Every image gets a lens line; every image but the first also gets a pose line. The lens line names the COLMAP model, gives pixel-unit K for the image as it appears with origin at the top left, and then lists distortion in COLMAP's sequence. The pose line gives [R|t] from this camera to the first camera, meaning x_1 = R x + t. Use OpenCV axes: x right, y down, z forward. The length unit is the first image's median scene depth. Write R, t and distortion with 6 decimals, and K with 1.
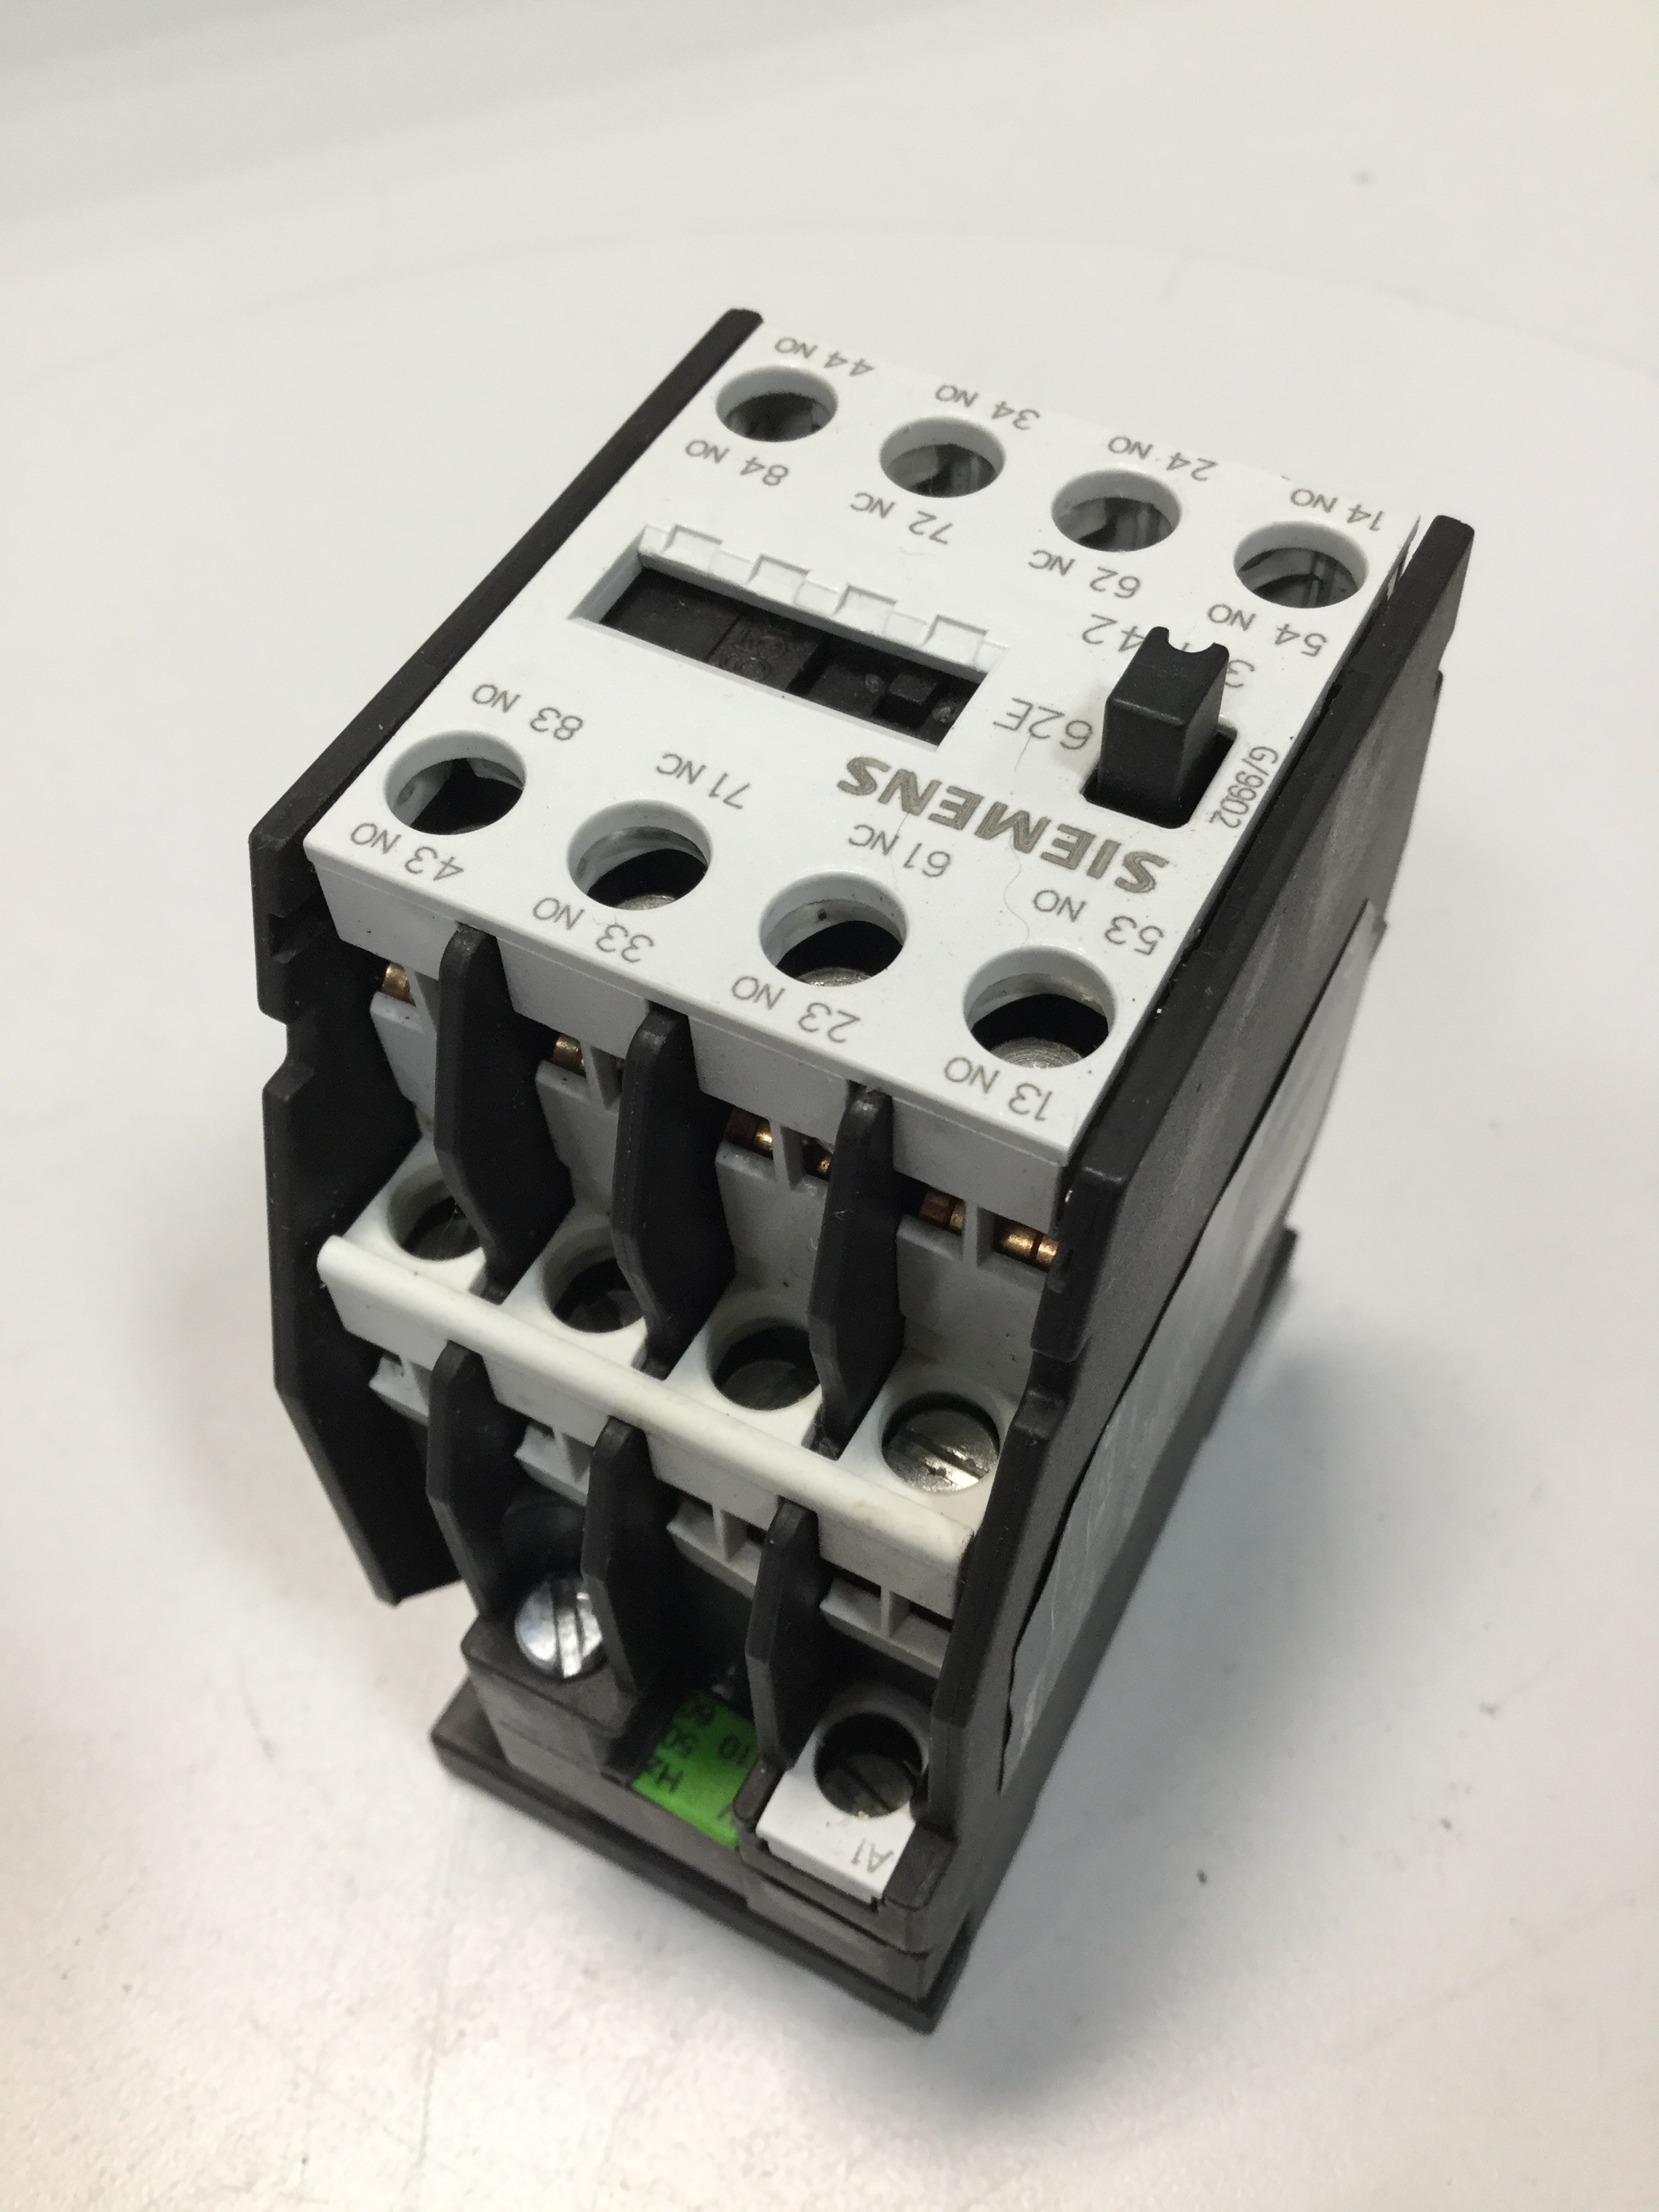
lens RADIAL K [[2076.5, 0, 829.5], [0, 2076.5, 1106.0], [0, 0, 1]] dist [0.079688, -0.236841]
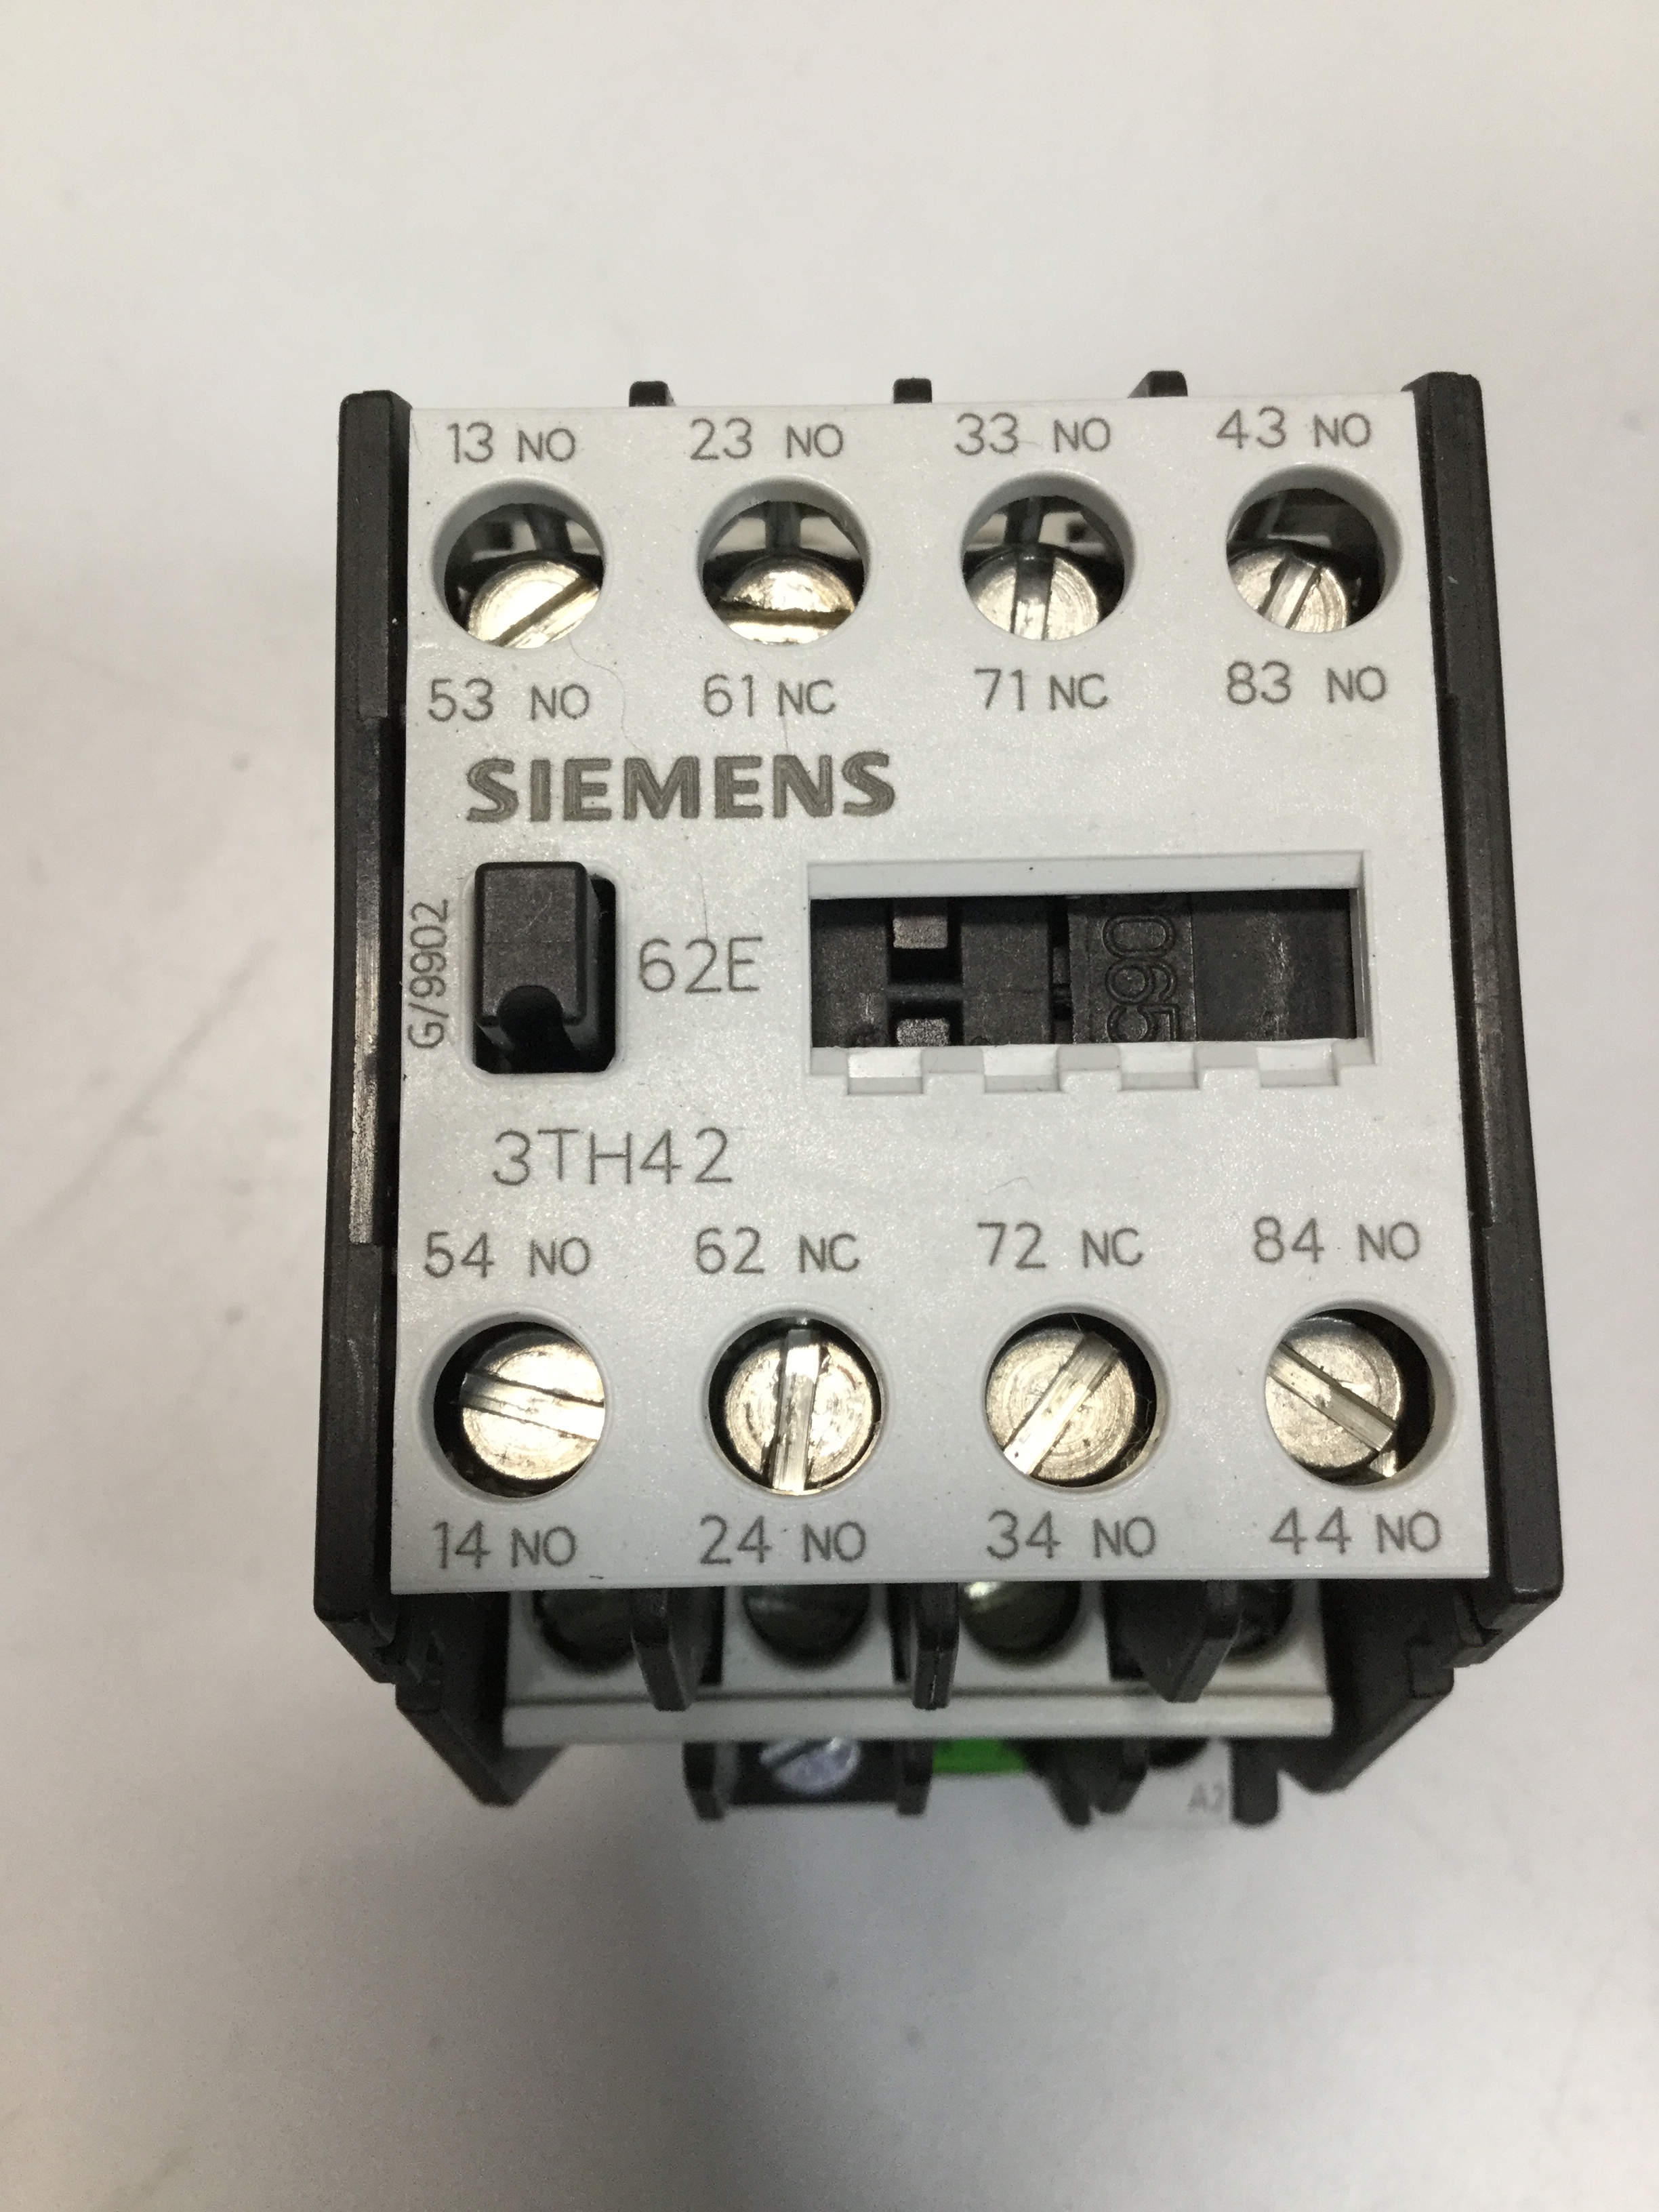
lens RADIAL K [[2076.5, 0, 829.5], [0, 2076.5, 1106.0], [0, 0, 1]] dist [0.079688, -0.236841]
pose [[-0.877462, 0.477598, -0.044273, 0.125563], [-0.374627, -0.624775, 0.685063, -0.792078], [0.299524, 0.617703, 0.727137, 0.504620]]
